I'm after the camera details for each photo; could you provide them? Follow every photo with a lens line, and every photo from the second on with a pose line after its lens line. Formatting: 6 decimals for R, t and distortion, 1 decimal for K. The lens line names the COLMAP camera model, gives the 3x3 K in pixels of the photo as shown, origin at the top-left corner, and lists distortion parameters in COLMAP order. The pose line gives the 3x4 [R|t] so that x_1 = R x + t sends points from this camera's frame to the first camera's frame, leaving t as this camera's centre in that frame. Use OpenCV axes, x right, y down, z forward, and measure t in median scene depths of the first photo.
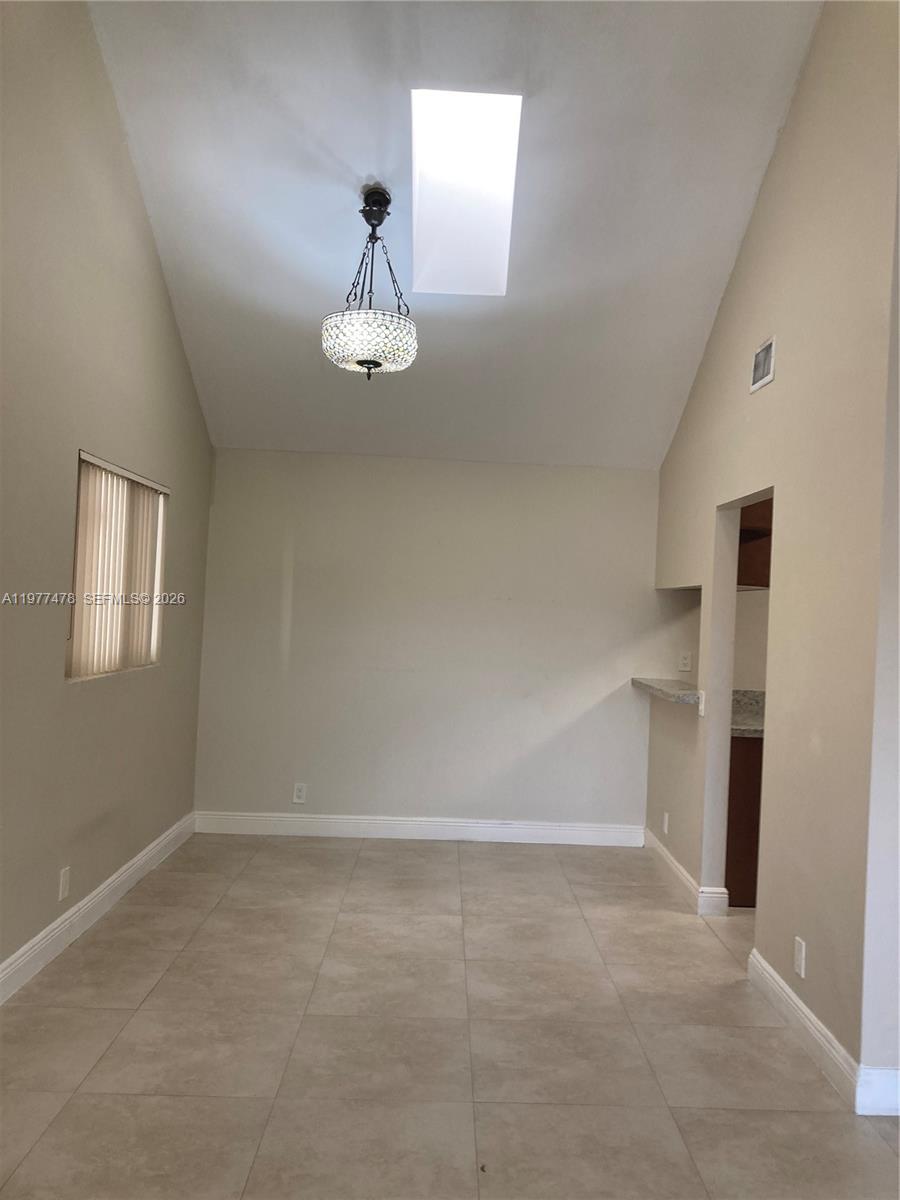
lens RADIAL K [[986.6, 0, 487.0], [0, 986.6, 597.8], [0, 0, 1]] dist [0.046292, -0.054822]
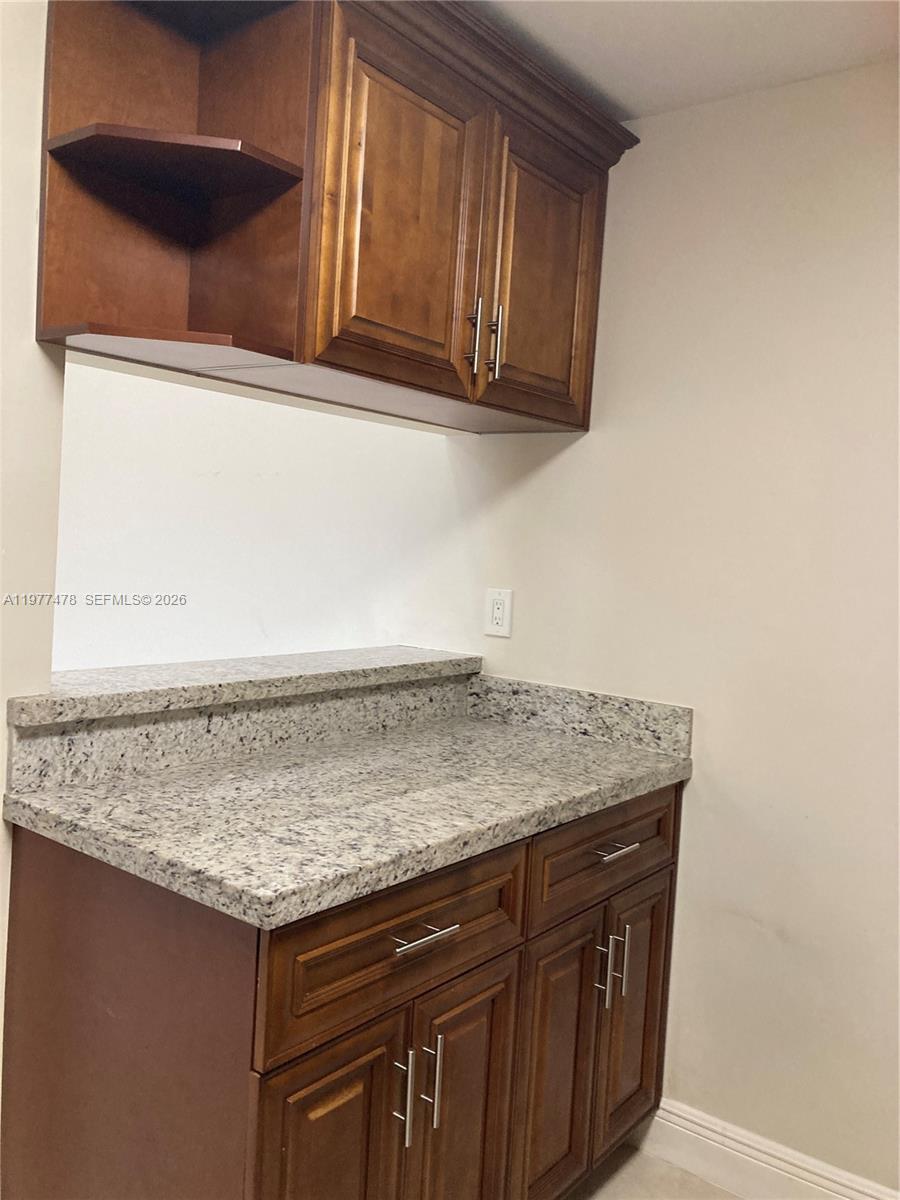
lens RADIAL K [[986.6, 0, 487.0], [0, 986.6, 597.8], [0, 0, 1]] dist [0.046292, -0.054822]
pose [[0.778150, 0.047997, -0.626242, 0.584828], [-0.028613, 0.998750, 0.040994, 0.054586], [0.627427, -0.013980, 0.778550, 0.890490]]
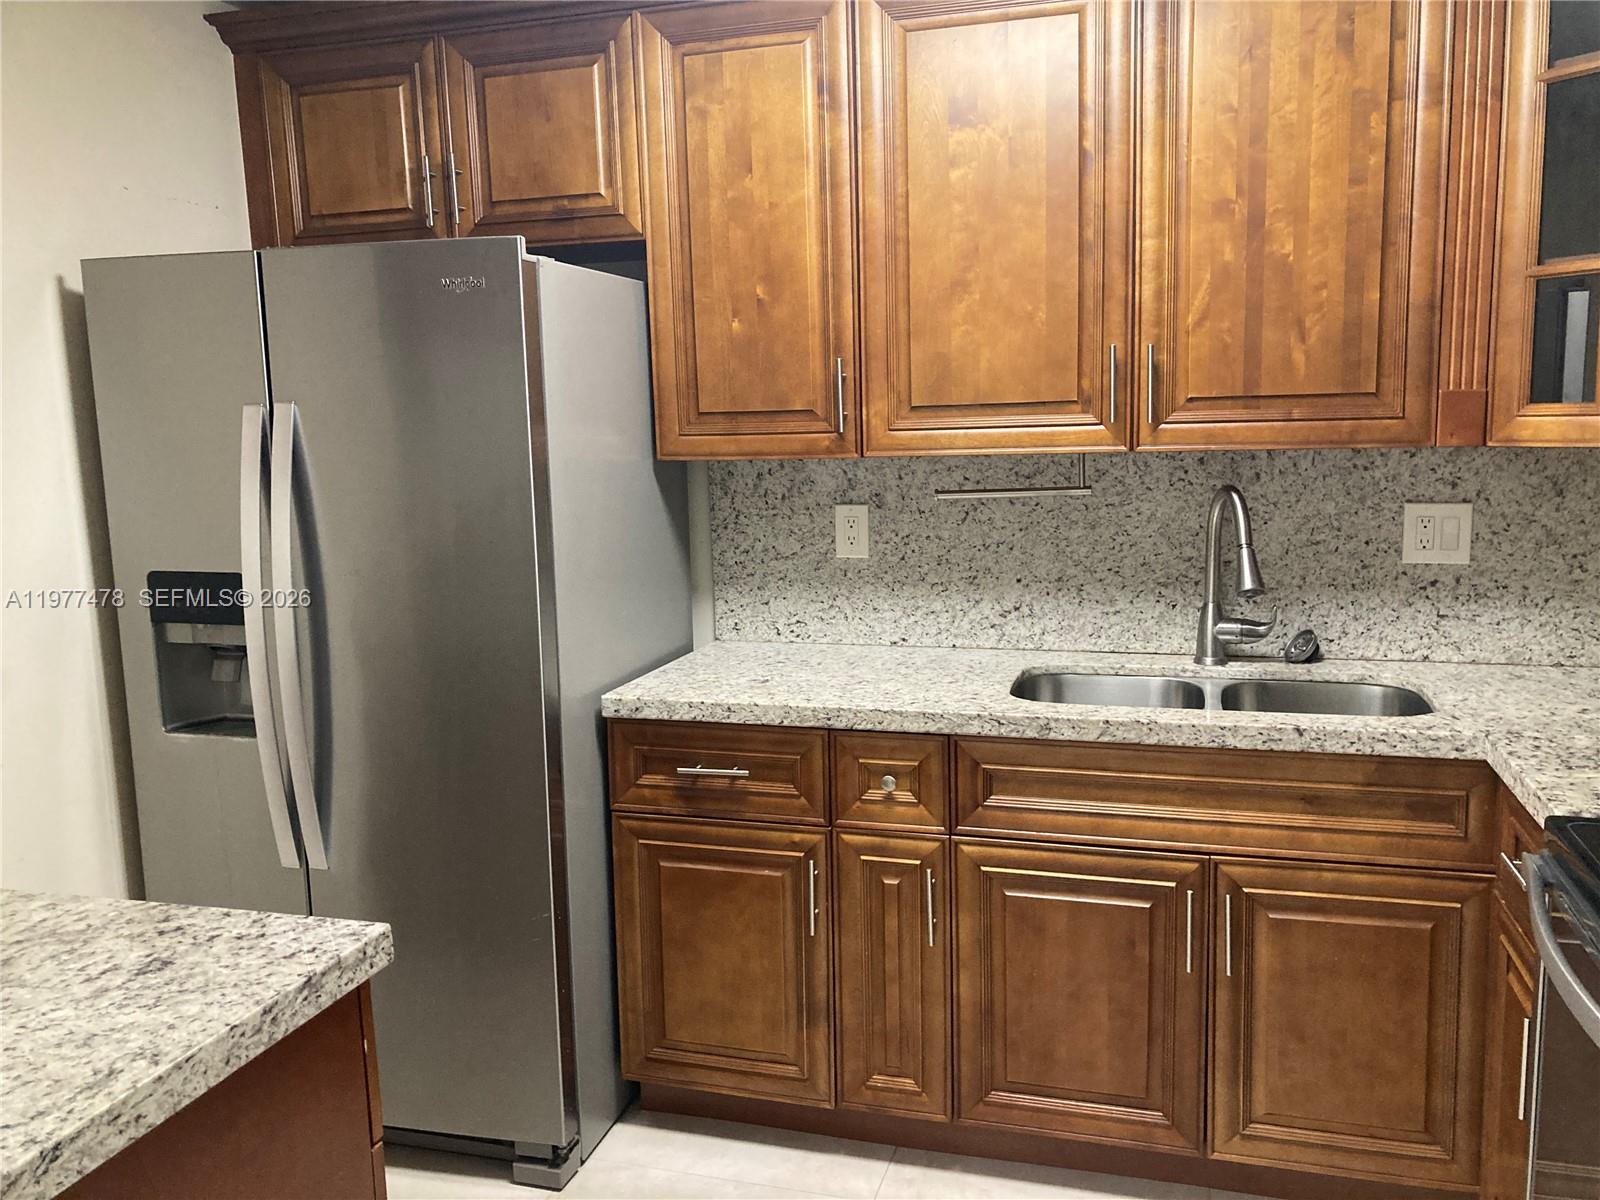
lens RADIAL K [[1313.4, 0, 815.4], [0, 1313.4, 607.3], [0, 0, 1]] dist [0.052651, -0.066164]
pose [[0.315647, -0.189226, 0.929818, 0.158797], [0.031782, 0.981473, 0.188949, 0.023959], [-0.948344, -0.030090, 0.315813, 0.875042]]
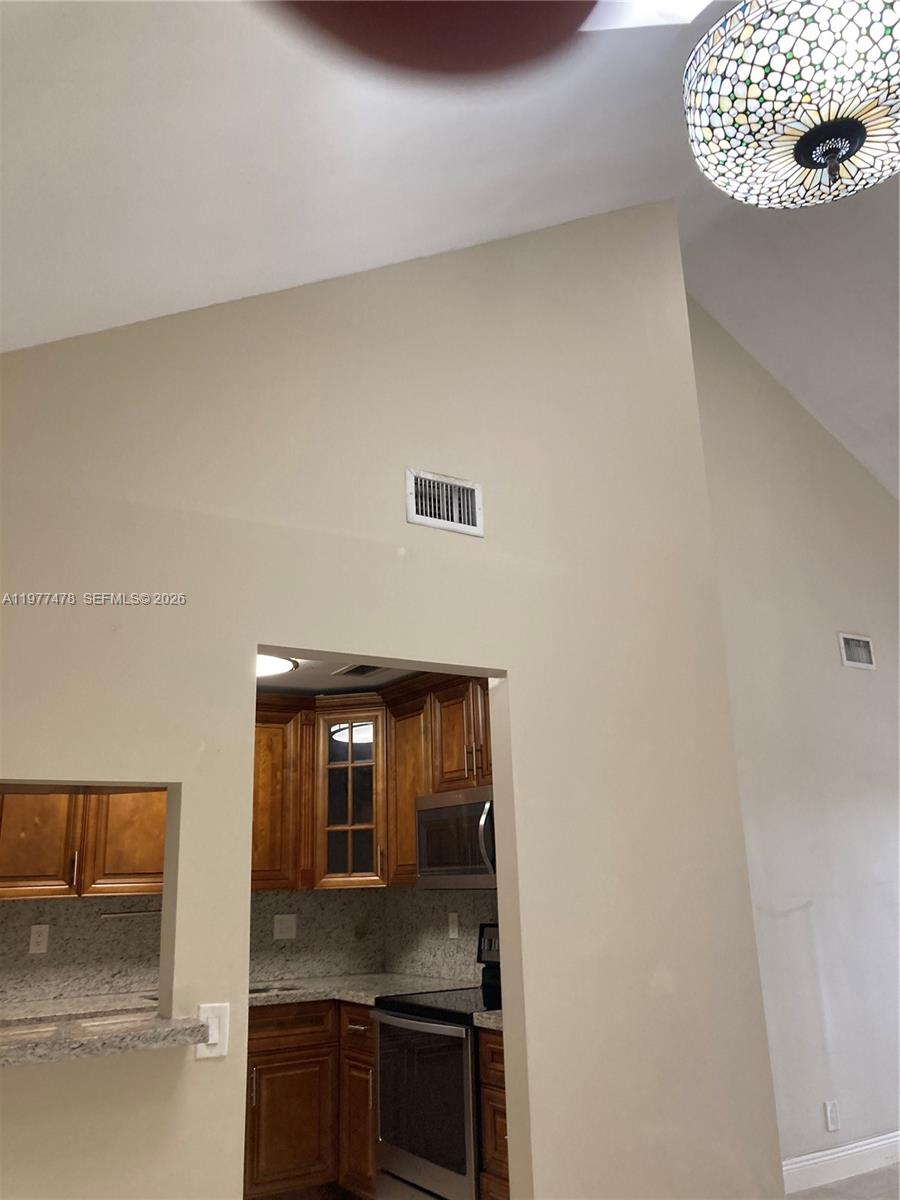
lens RADIAL K [[985.0, 0, 442.5], [0, 985.0, 587.5], [0, 0, 1]] dist [0.052651, -0.066164]
pose [[-0.485650, 0.218697, 0.846354, -0.317208], [-0.000644, 0.968109, -0.250528, 0.019438], [-0.874153, -0.122214, -0.470022, 1.206328]]
